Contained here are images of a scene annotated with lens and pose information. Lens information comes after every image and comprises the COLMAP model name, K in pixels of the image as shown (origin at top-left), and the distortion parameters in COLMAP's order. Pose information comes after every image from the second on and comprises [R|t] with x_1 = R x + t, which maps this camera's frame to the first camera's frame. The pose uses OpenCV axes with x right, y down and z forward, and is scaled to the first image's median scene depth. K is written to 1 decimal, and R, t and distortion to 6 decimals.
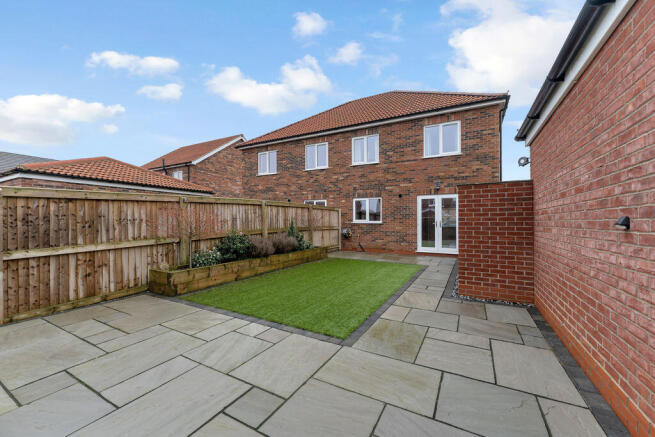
lens RADIAL K [[266.8, 0, 327.5], [0, 266.8, 218.5], [0, 0, 1]] dist [-0.000075, -0.000374]
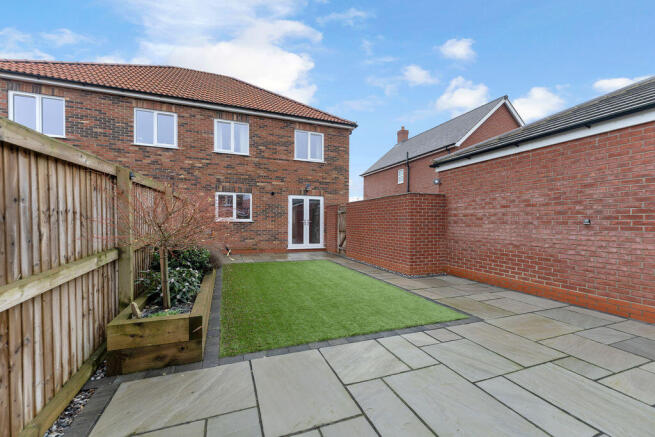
lens RADIAL K [[272.7, 0, 327.5], [0, 272.7, 218.5], [0, 0, 1]] dist [-0.000099, -0.000350]
pose [[0.633258, 0.010314, 0.773872, -0.386573], [-0.015811, 0.999875, -0.000387, 0.003886], [-0.773779, -0.011991, 0.633342, 0.213629]]
